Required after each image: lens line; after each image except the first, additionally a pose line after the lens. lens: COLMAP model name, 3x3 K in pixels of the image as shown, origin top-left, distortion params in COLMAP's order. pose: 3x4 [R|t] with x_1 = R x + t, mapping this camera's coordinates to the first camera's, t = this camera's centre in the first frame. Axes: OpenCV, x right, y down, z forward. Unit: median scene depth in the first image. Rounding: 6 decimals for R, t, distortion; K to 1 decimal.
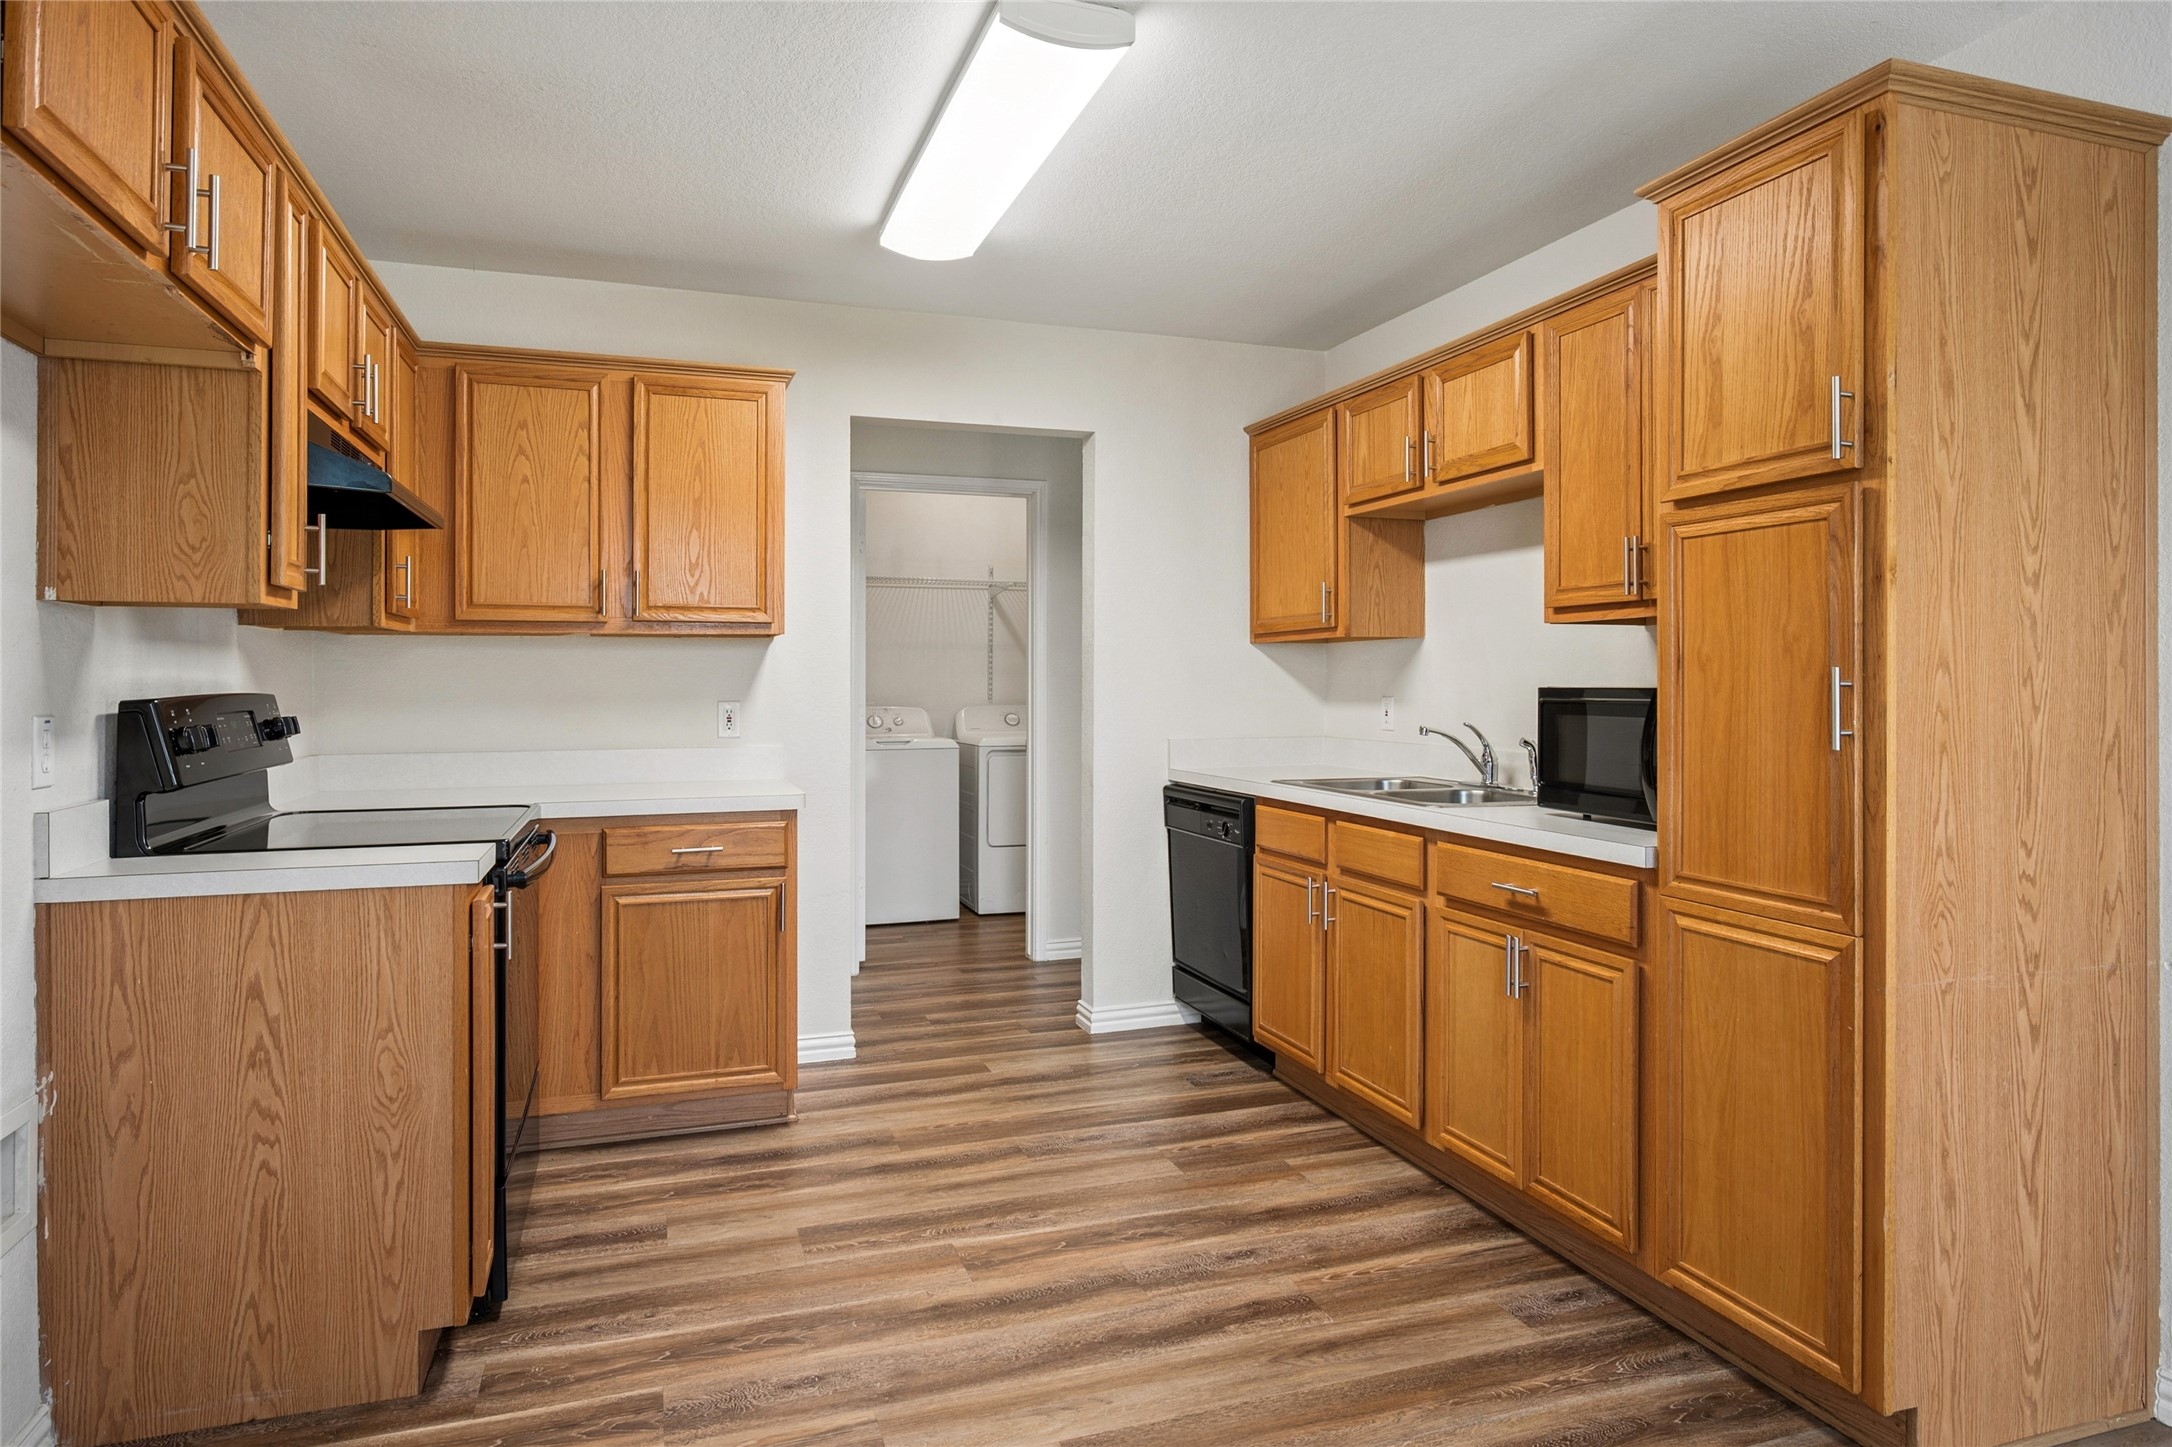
lens RADIAL K [[1237.4, 0, 1084.5], [0, 1237.4, 718.8], [0, 0, 1]] dist [0.037218, 0.002746]
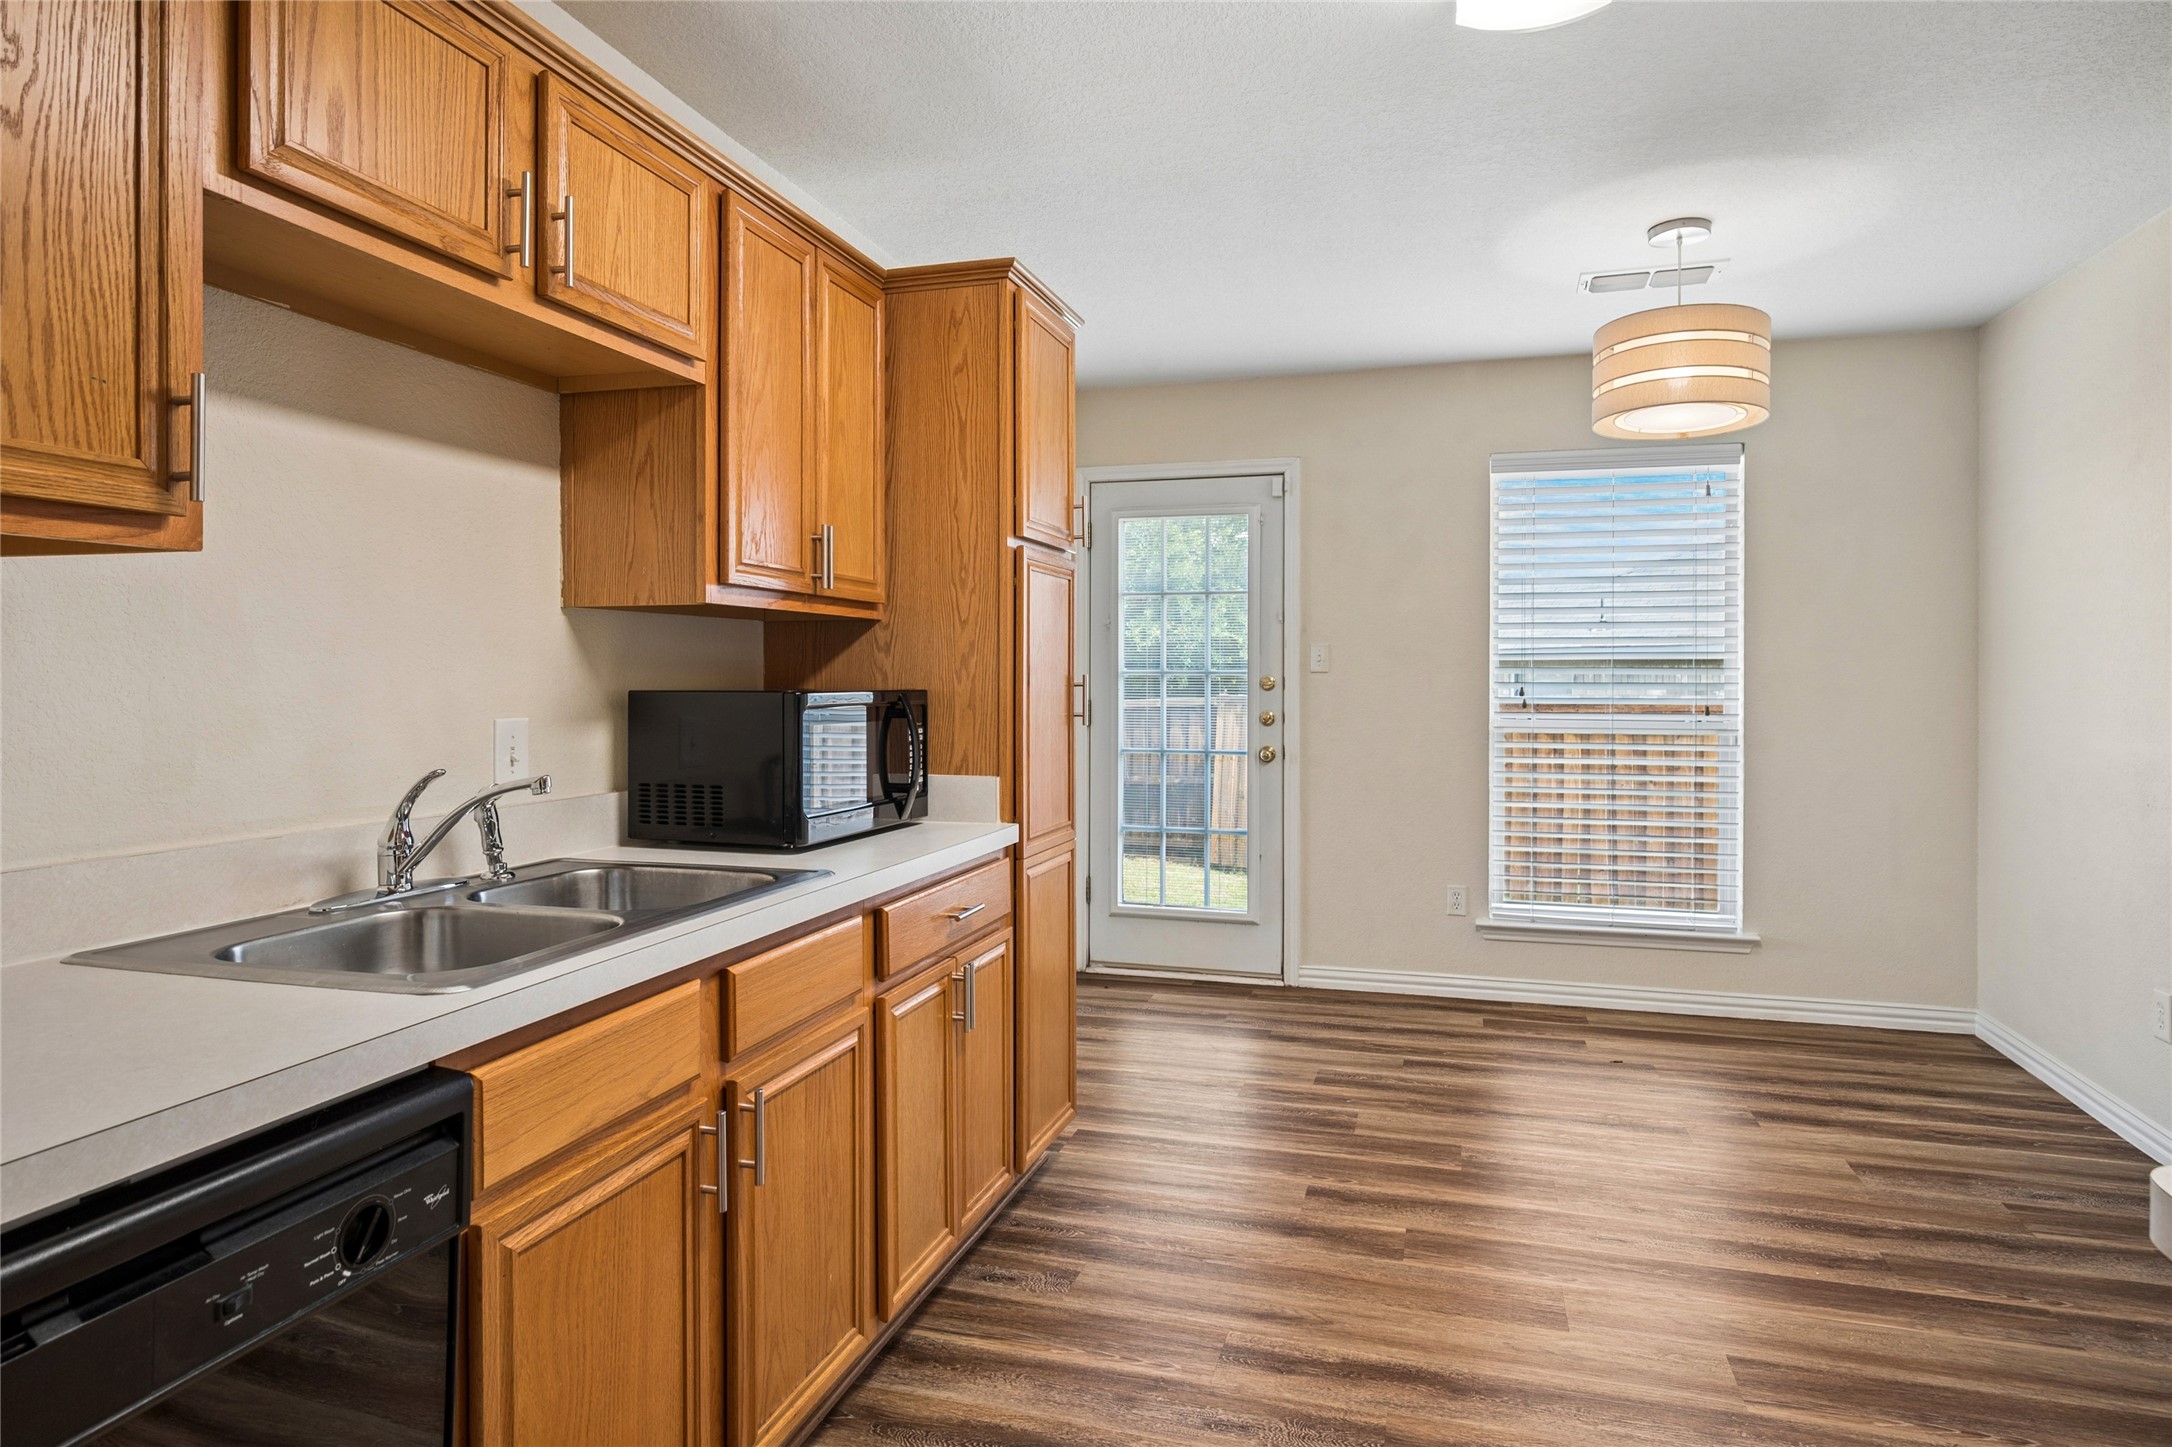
lens RADIAL K [[1243.9, 0, 1104.2], [0, 1243.9, 673.6], [0, 0, 1]] dist [-0.002264, -0.001196]
pose [[-0.812234, 0.006069, 0.583301, -0.273699], [0.023838, 0.999456, 0.022795, -0.052563], [-0.582845, 0.032419, -0.811936, 1.722865]]
